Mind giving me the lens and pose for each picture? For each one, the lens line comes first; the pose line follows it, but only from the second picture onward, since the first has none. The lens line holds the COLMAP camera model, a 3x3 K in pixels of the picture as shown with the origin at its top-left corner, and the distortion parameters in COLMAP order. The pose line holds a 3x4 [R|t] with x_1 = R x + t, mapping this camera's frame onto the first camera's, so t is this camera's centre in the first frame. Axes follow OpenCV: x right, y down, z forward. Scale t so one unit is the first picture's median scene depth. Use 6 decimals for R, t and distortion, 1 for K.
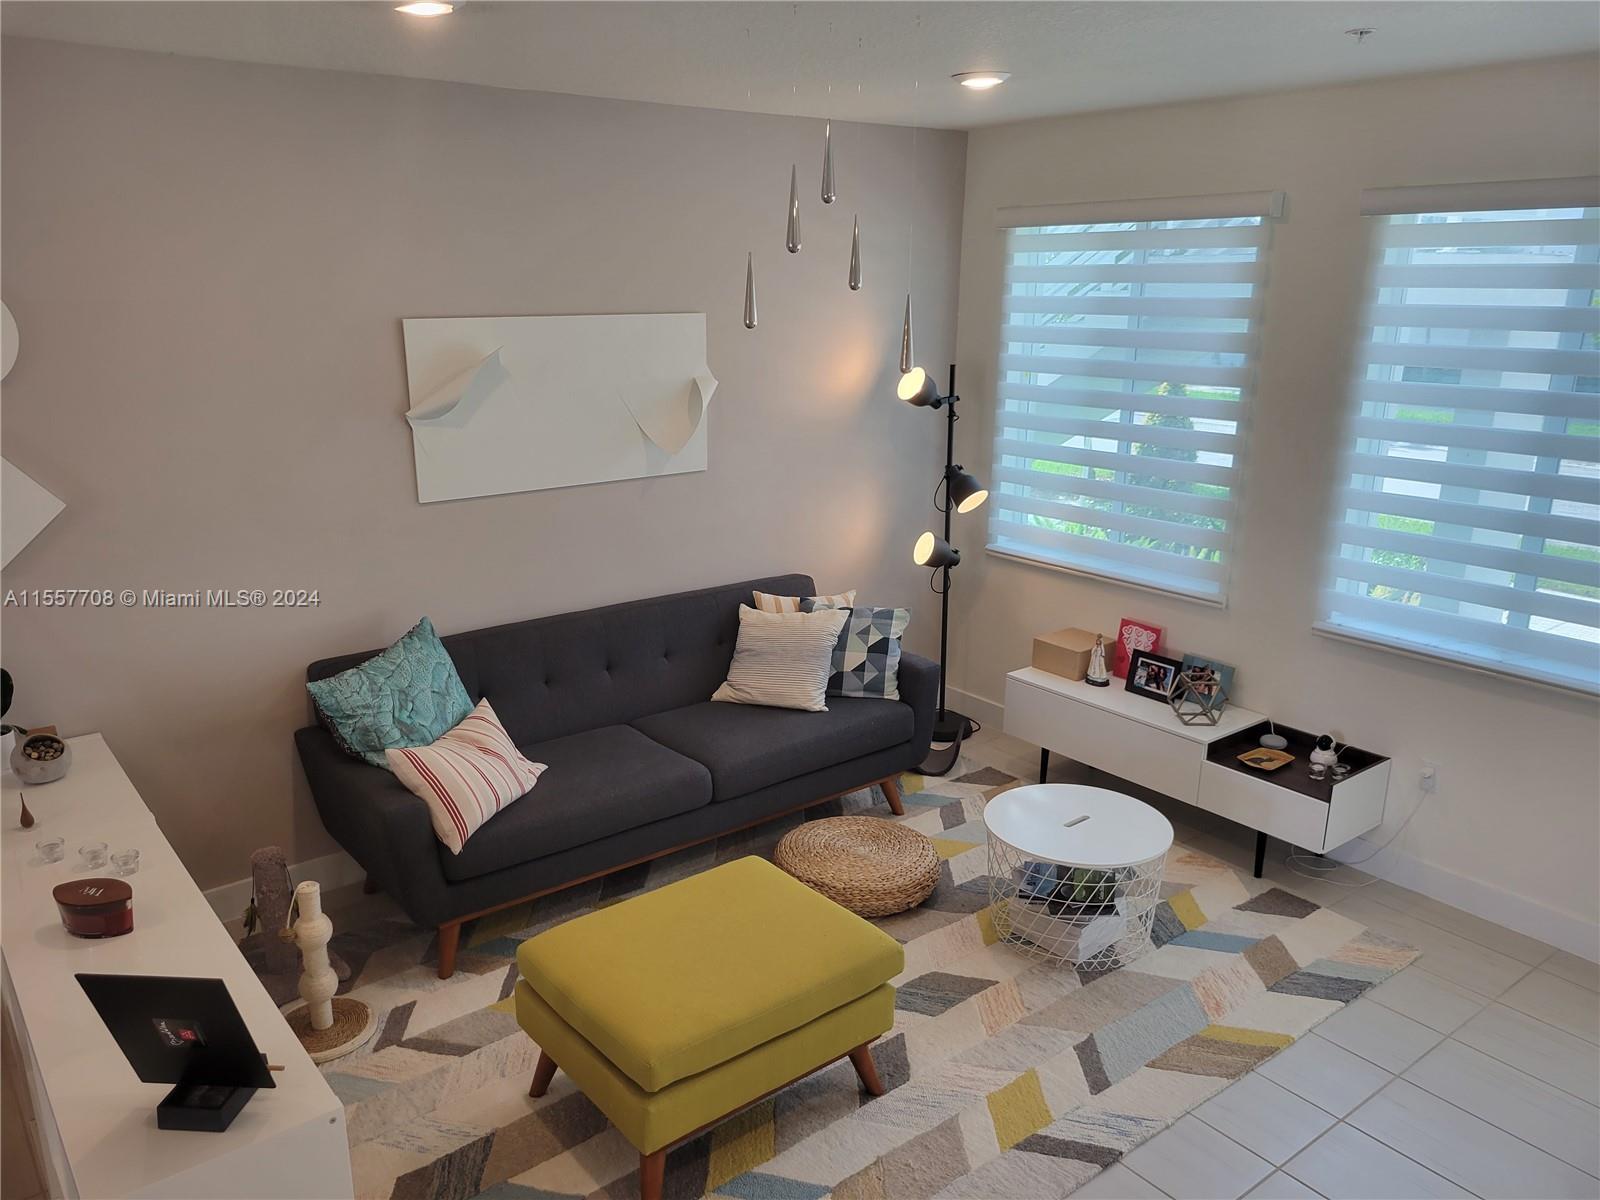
lens RADIAL K [[1206.7, 0, 798.0], [0, 1206.7, 635.8], [0, 0, 1]] dist [0.036322, -0.003888]
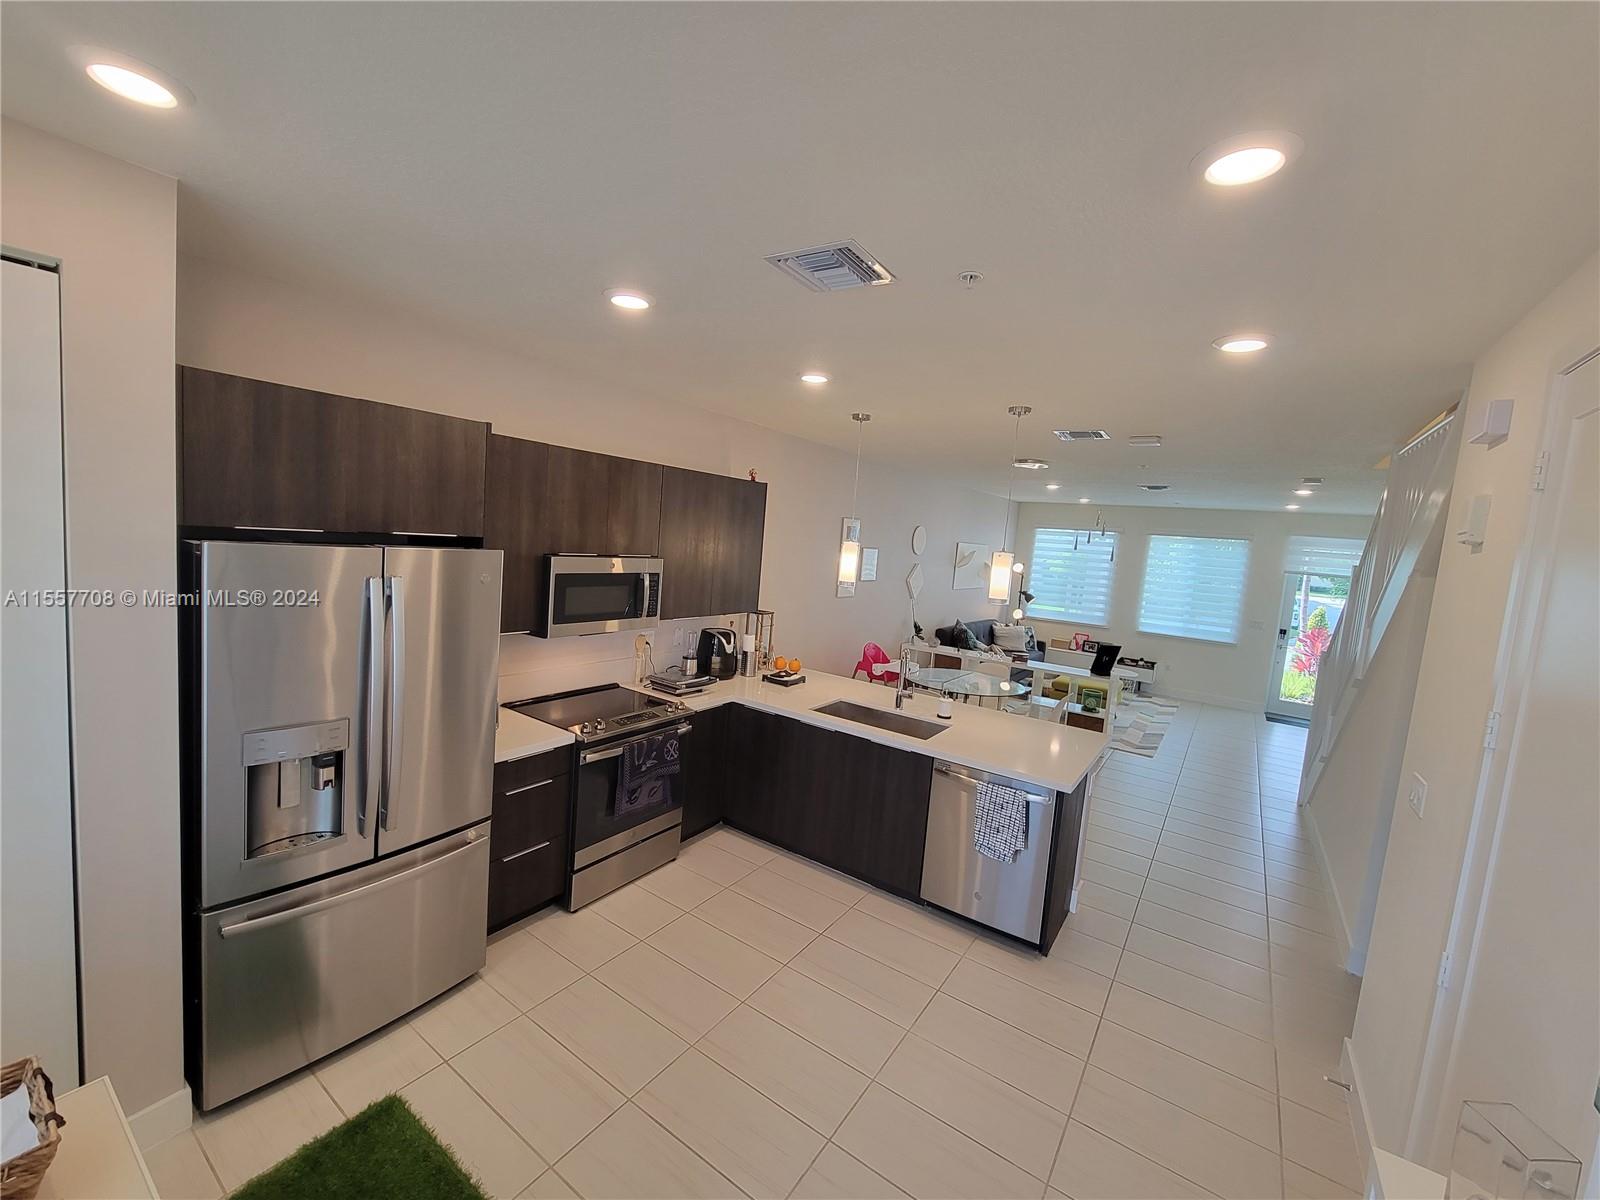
lens RADIAL K [[658.3, 0, 789.7], [0, 658.3, 596.8], [0, 0, 1]] dist [-0.001667, -0.000124]
pose [[0.954390, 0.046943, 0.294850, -1.454889], [0.007688, 0.983371, -0.181445, 0.296601], [-0.298465, 0.175436, 0.938158, -0.811025]]
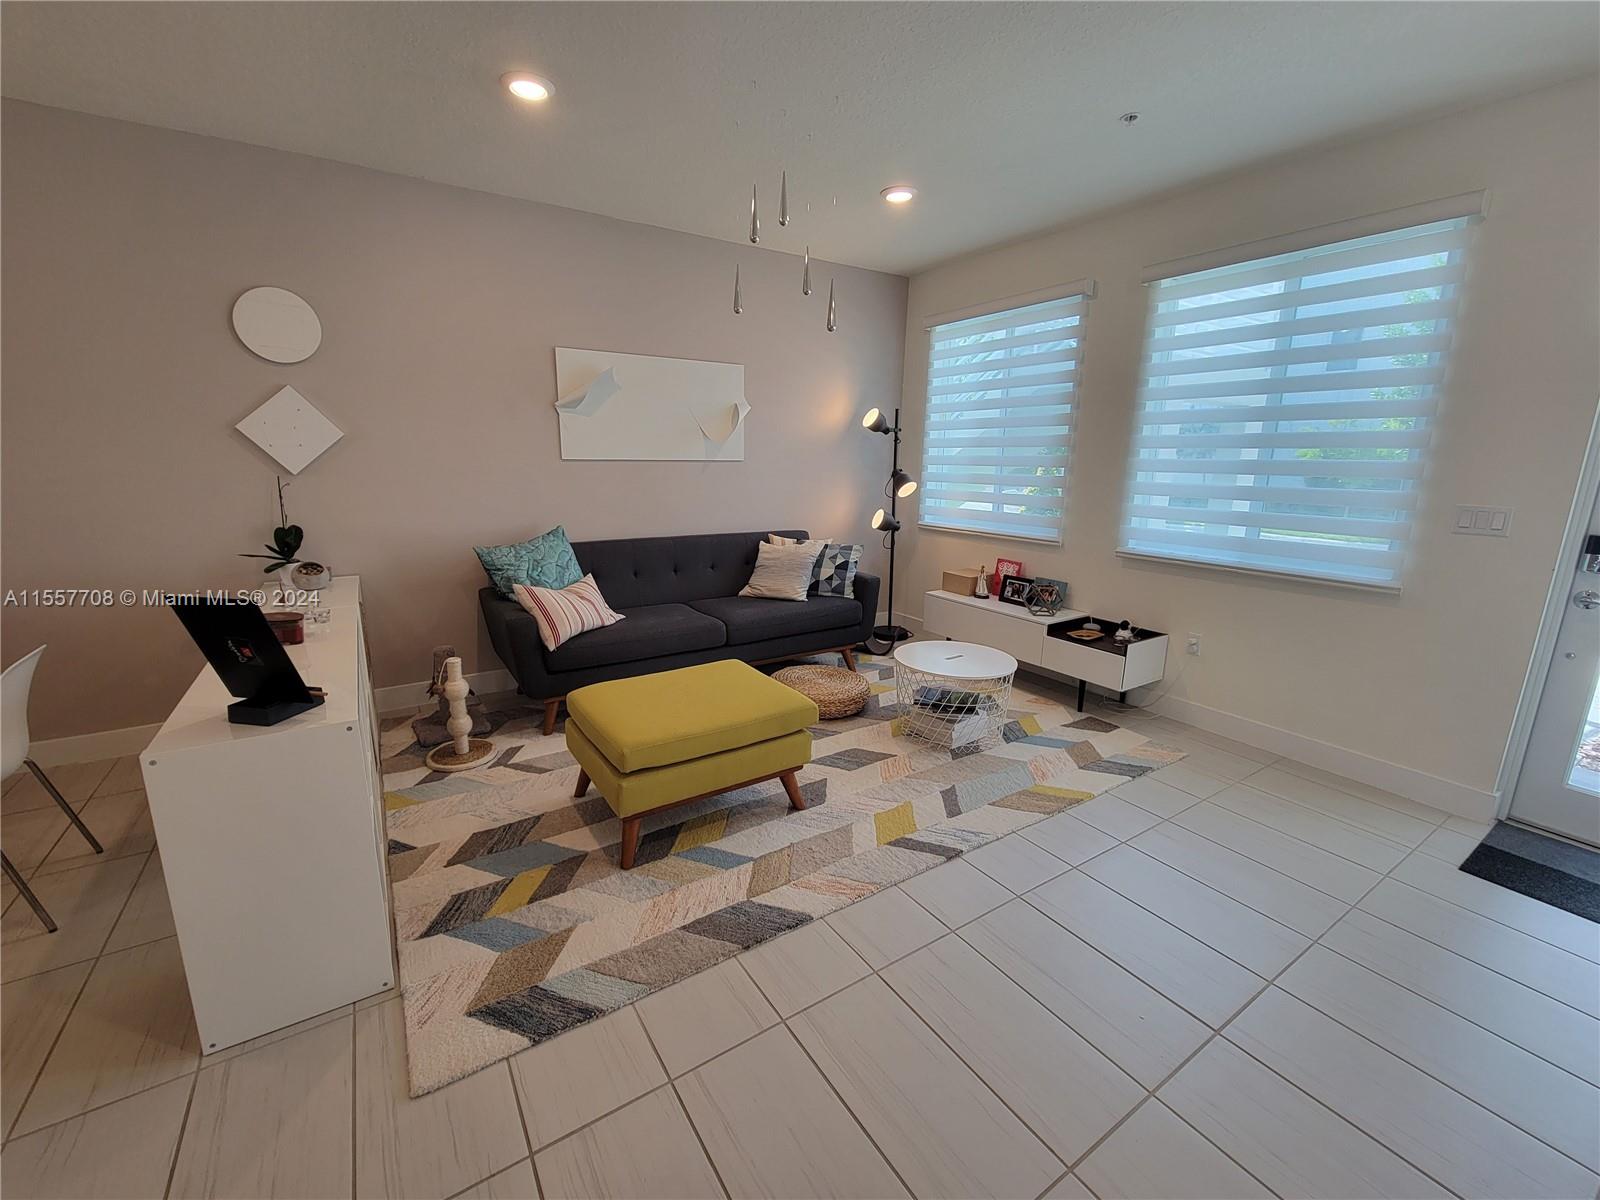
lens RADIAL K [[658.3, 0, 789.7], [0, 658.3, 596.8], [0, 0, 1]] dist [-0.001667, -0.000124]
pose [[0.995332, 0.028577, -0.092177, 0.093611], [-0.035852, 0.996289, -0.078252, 0.143778], [0.089599, 0.081191, 0.992663, 0.141460]]
